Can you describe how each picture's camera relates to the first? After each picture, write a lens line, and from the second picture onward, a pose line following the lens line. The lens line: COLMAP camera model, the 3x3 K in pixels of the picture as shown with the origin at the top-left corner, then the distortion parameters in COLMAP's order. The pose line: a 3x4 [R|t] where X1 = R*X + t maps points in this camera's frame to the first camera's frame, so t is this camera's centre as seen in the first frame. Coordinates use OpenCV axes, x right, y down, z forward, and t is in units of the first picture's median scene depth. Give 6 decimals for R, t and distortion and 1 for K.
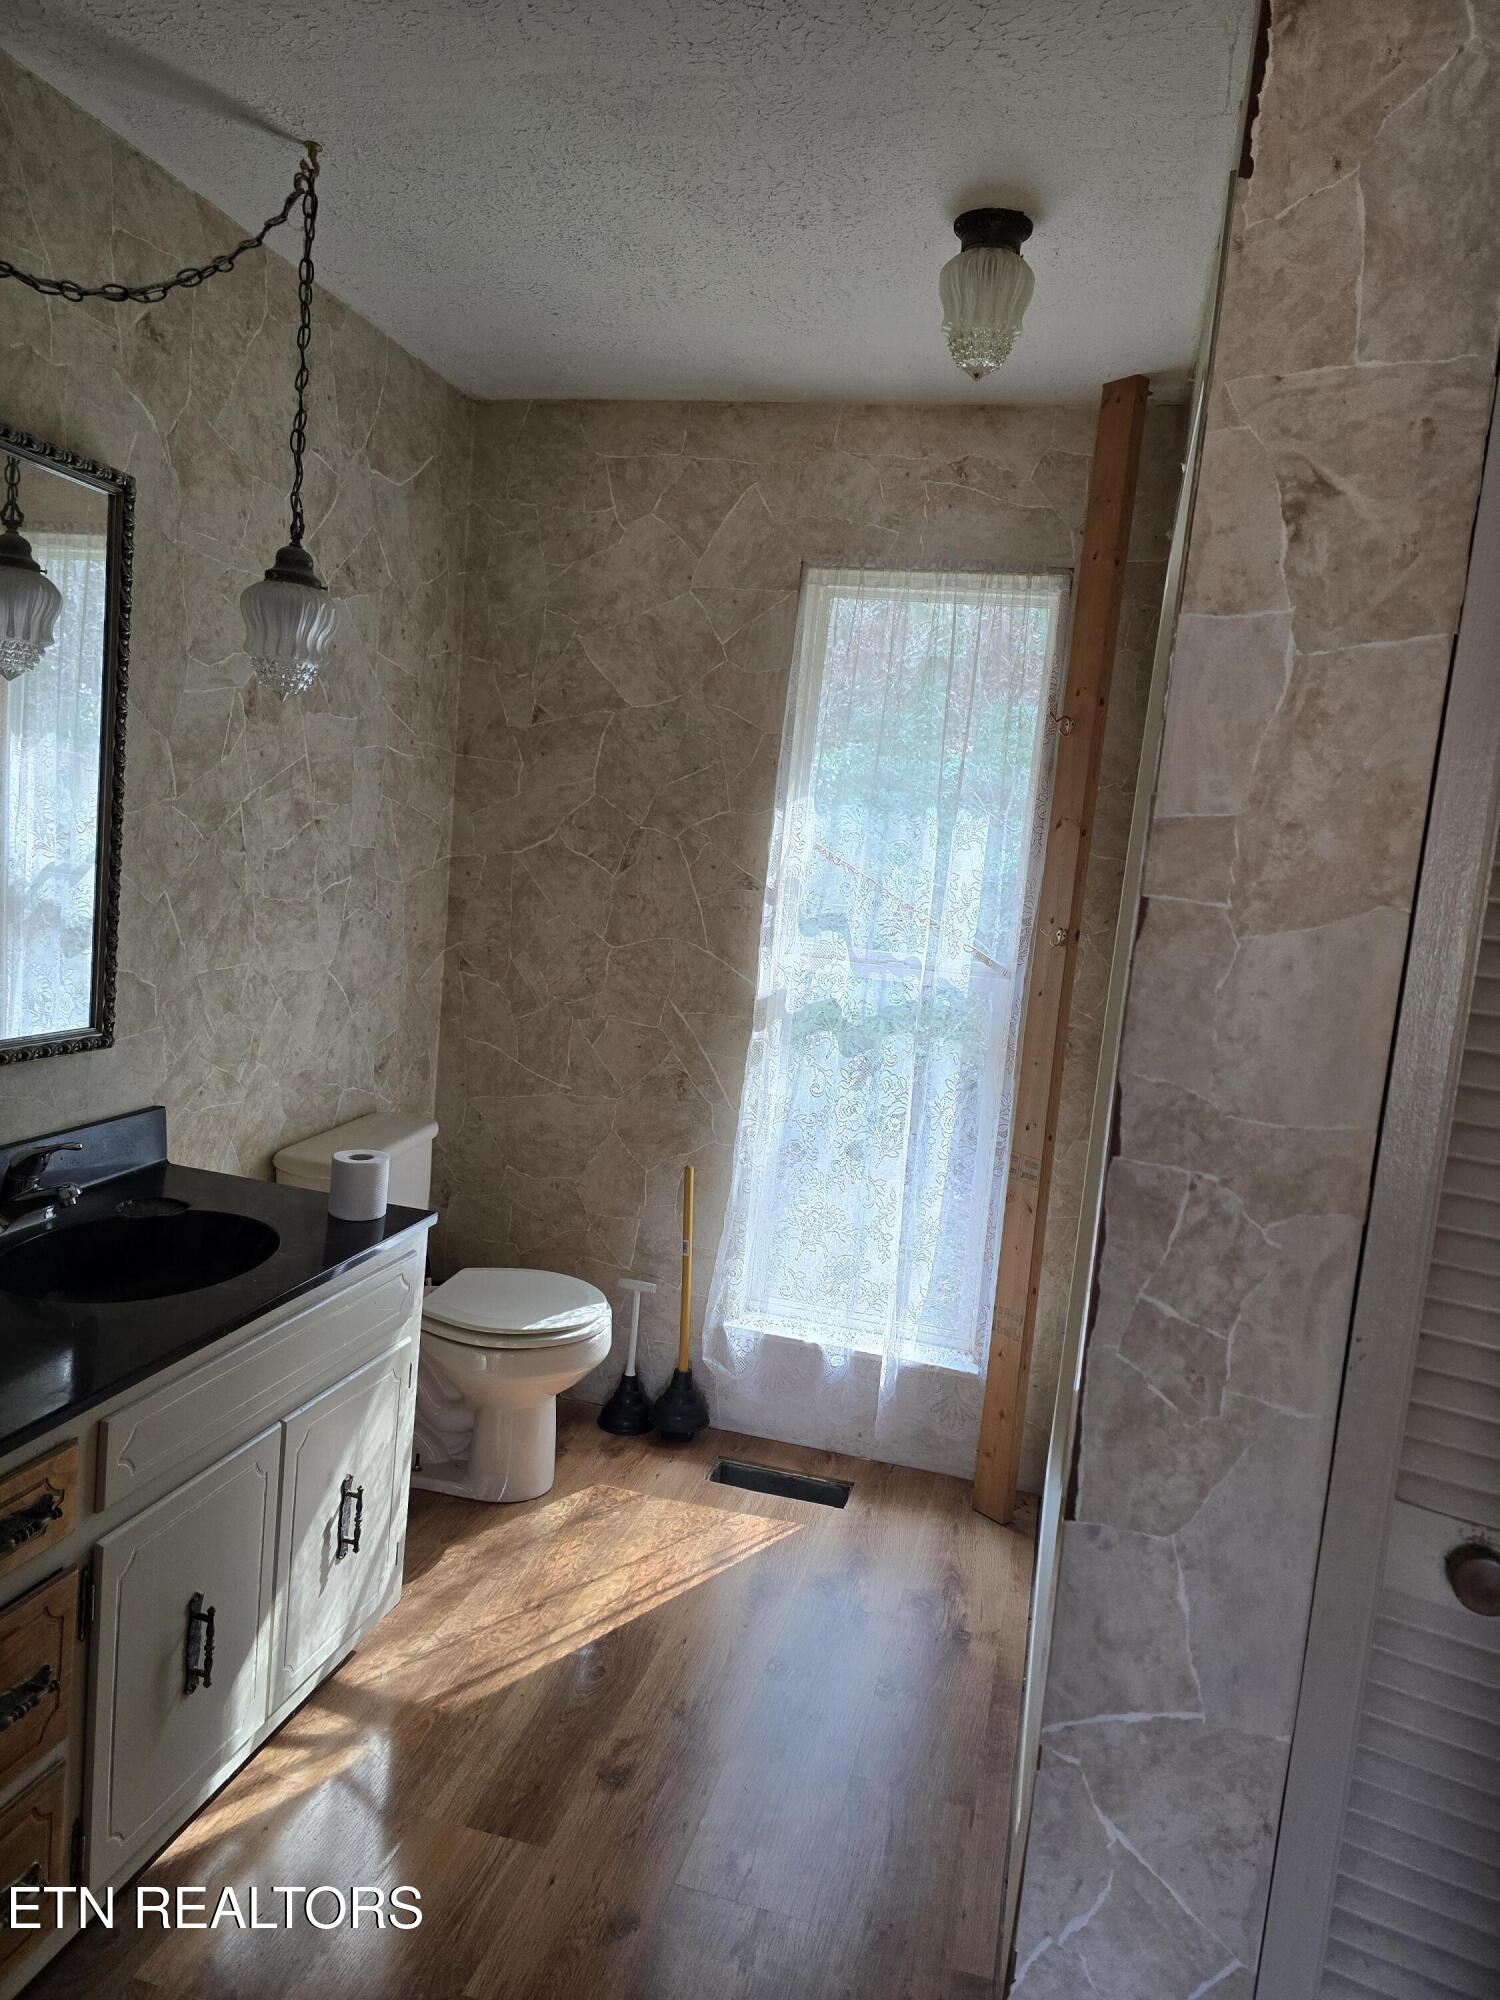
lens RADIAL K [[1345.7, 0, 732.3], [0, 1345.7, 1004.8], [0, 0, 1]] dist [0.048394, -0.048204]
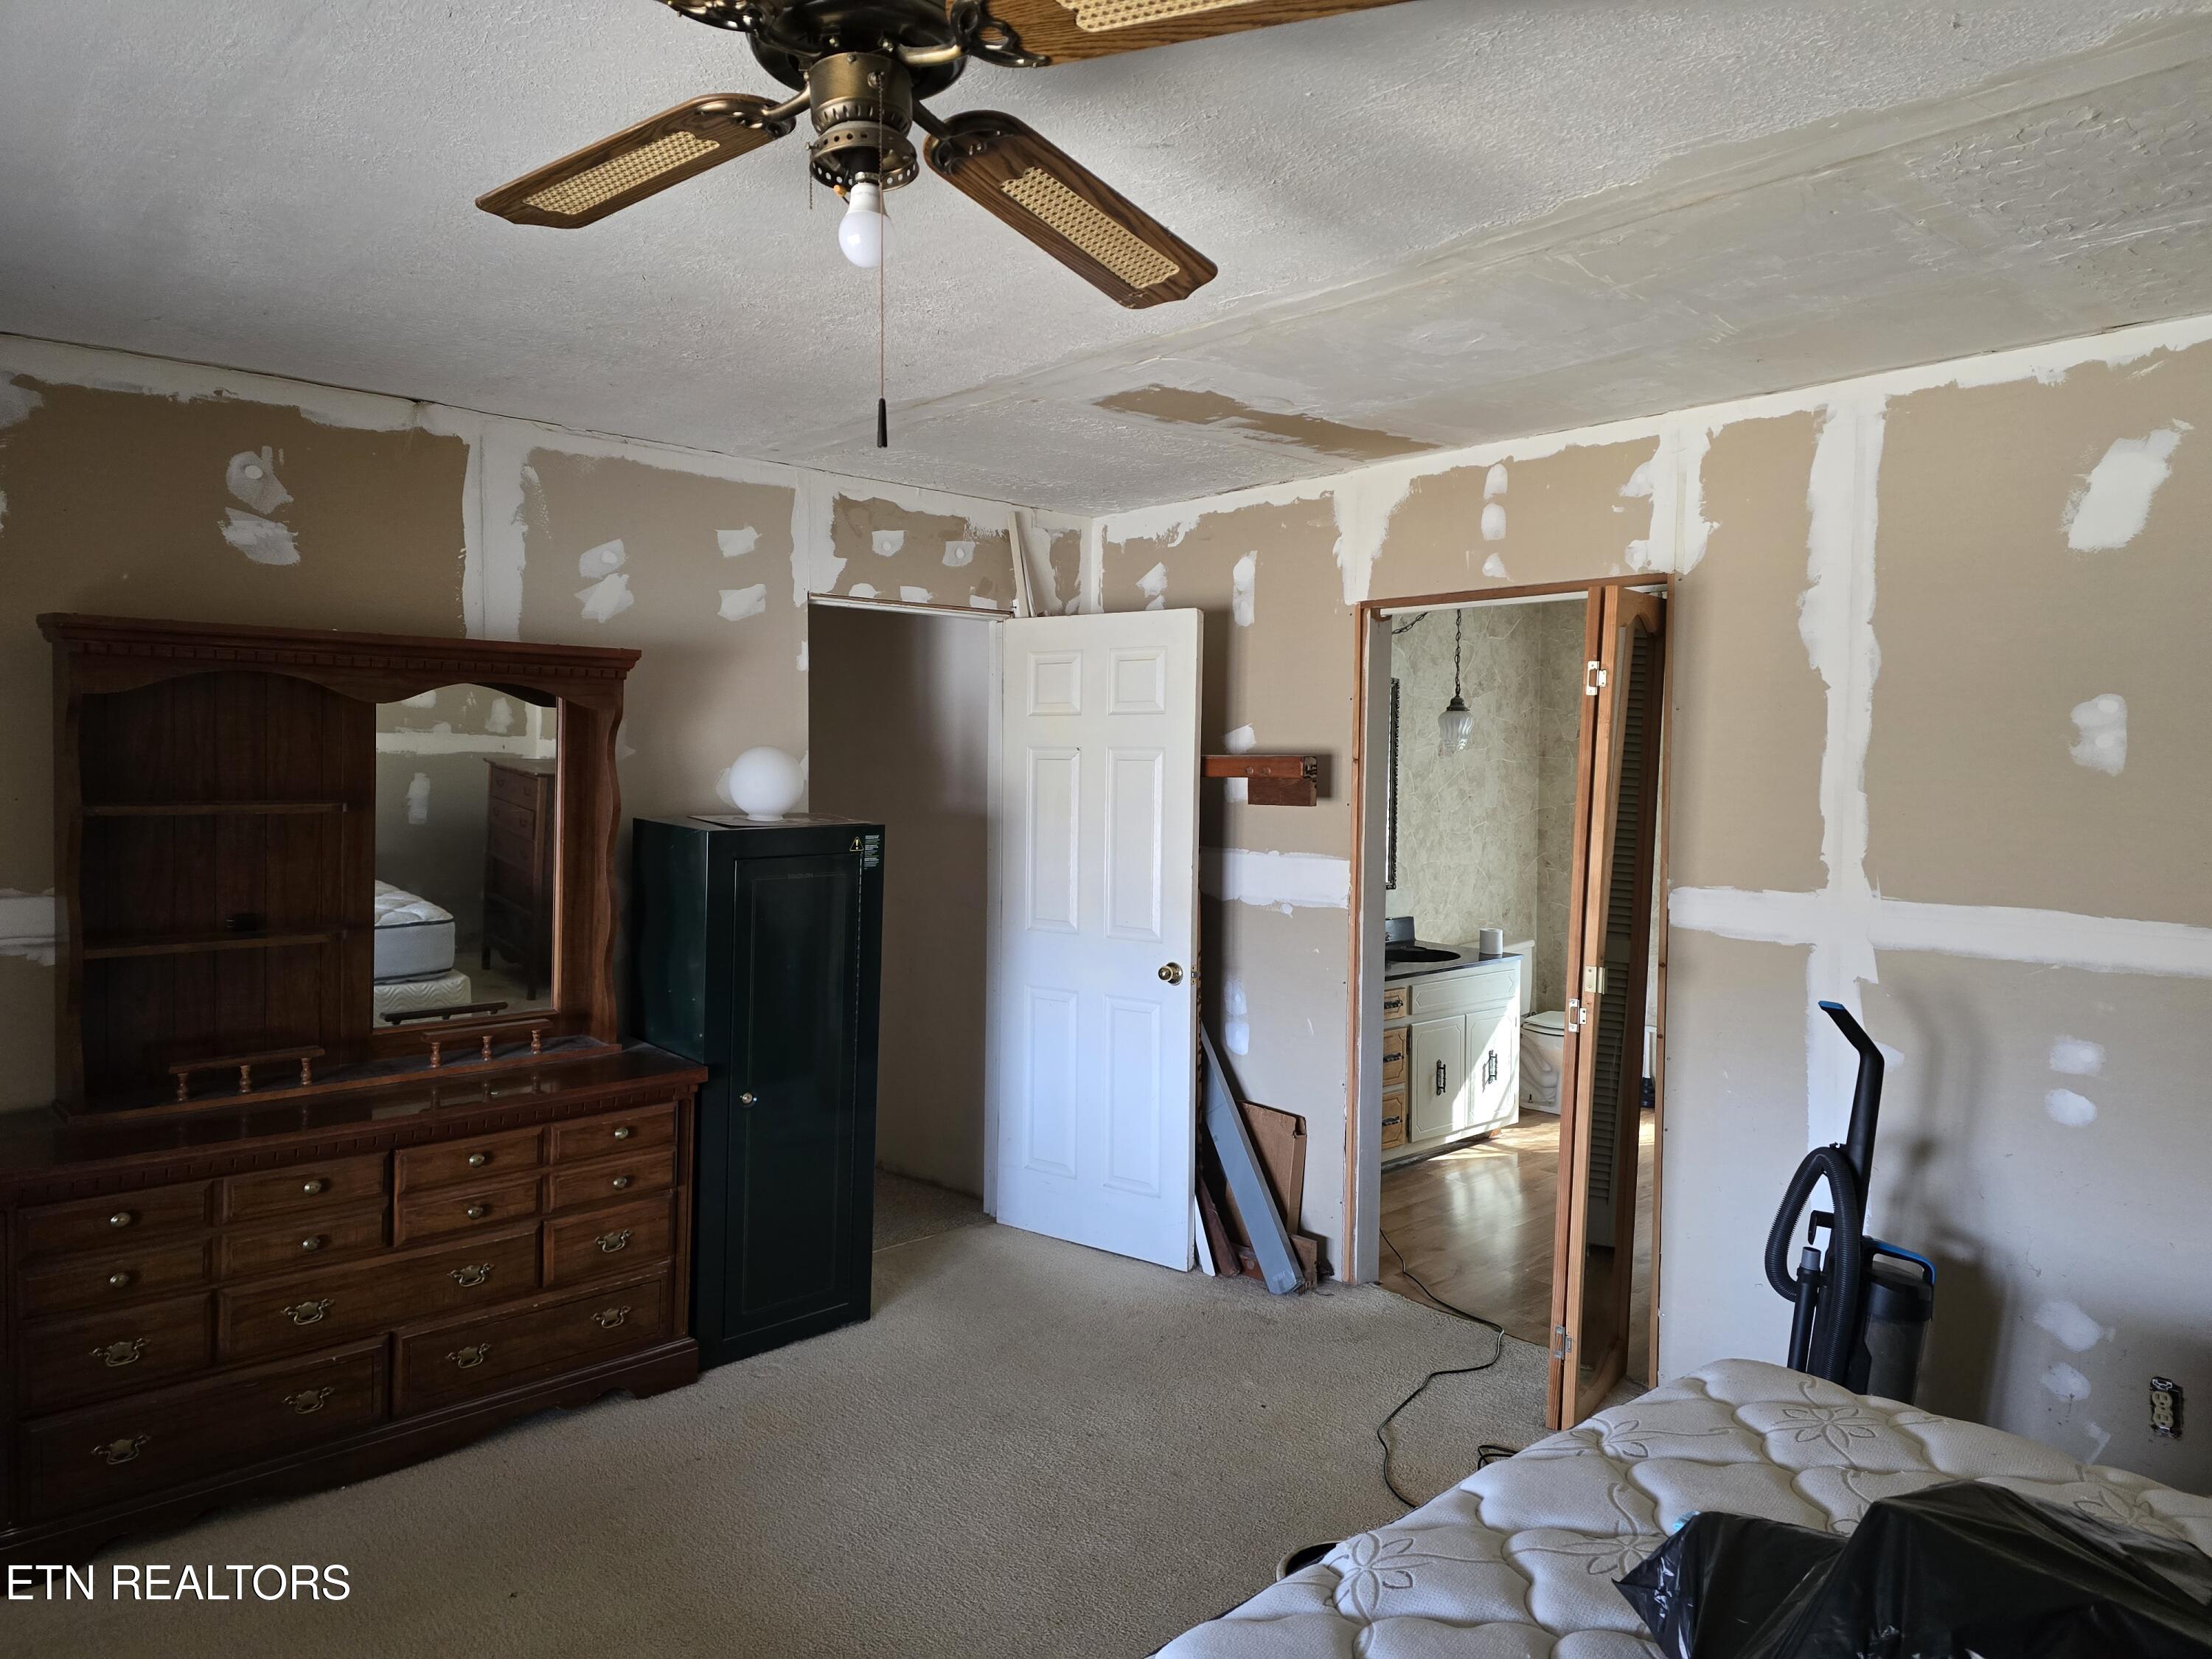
lens RADIAL K [[1488.4, 0, 1087.5], [0, 1488.4, 825.2], [0, 0, 1]] dist [0.048394, -0.048204]
pose [[0.848825, -0.067055, -0.524405, 0.443065], [0.008831, 0.993584, -0.112755, 0.181275], [0.528601, 0.091078, 0.843970, -1.397835]]
